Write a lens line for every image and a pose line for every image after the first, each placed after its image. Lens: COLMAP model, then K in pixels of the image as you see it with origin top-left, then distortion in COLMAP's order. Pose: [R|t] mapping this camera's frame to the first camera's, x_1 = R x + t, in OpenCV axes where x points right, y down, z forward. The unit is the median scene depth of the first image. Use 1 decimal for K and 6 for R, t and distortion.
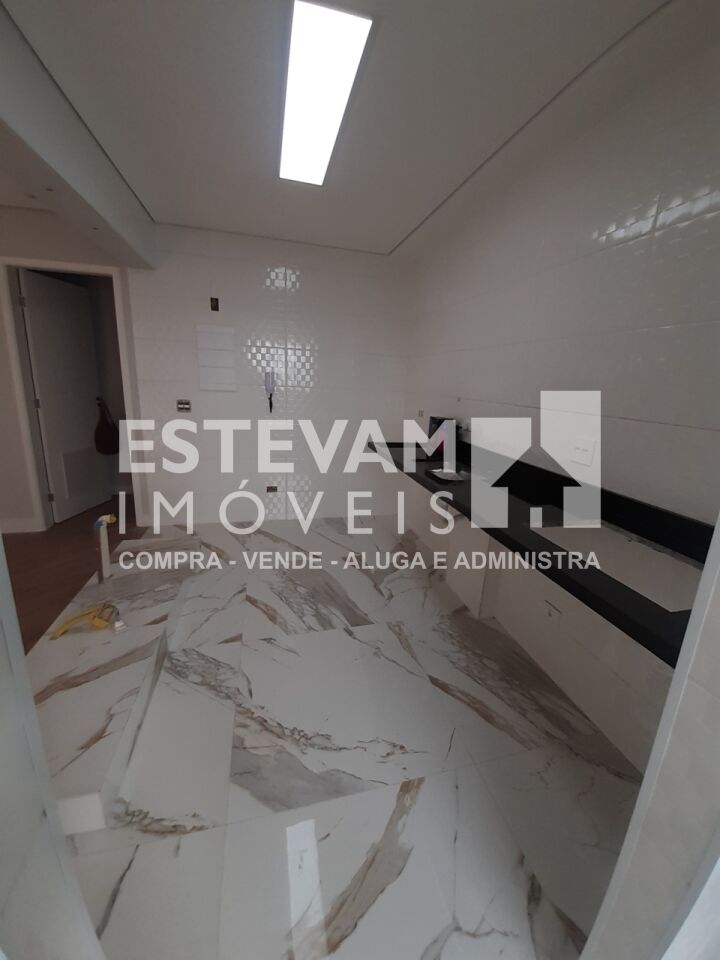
lens RADIAL K [[377.2, 0, 372.3], [0, 377.2, 469.7], [0, 0, 1]] dist [-0.000073, -0.009179]
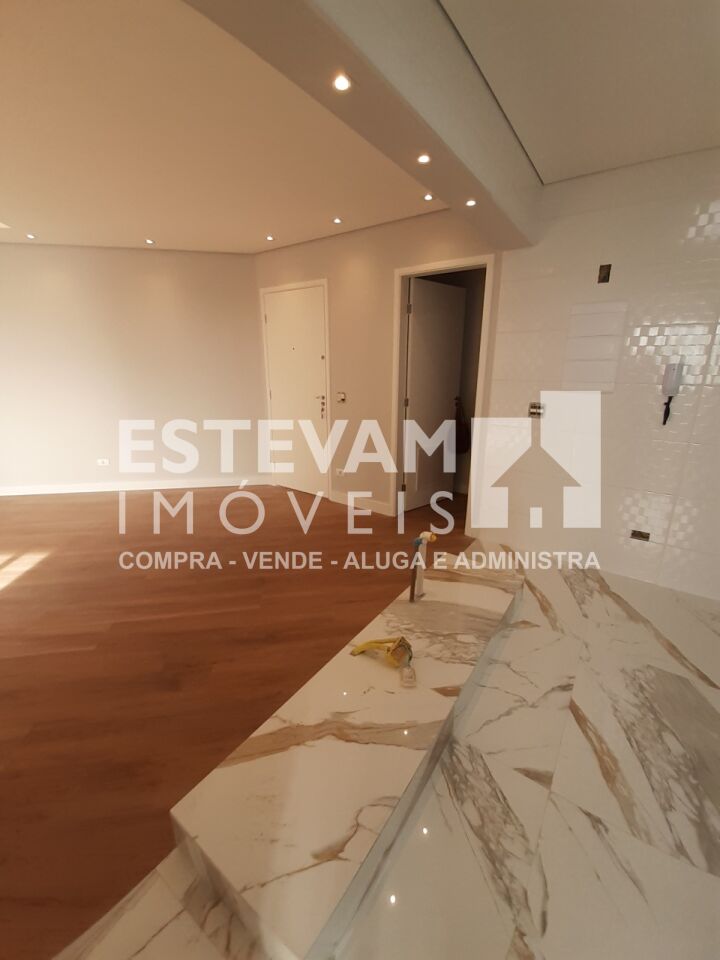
lens RADIAL K [[380.7, 0, 370.7], [0, 380.7, 471.0], [0, 0, 1]] dist [0.022216, -0.015651]
pose [[0.641918, 0.162877, -0.749274, -0.151536], [-0.154274, 0.984630, 0.081869, -0.089665], [0.751093, 0.063040, 0.657180, 0.329094]]
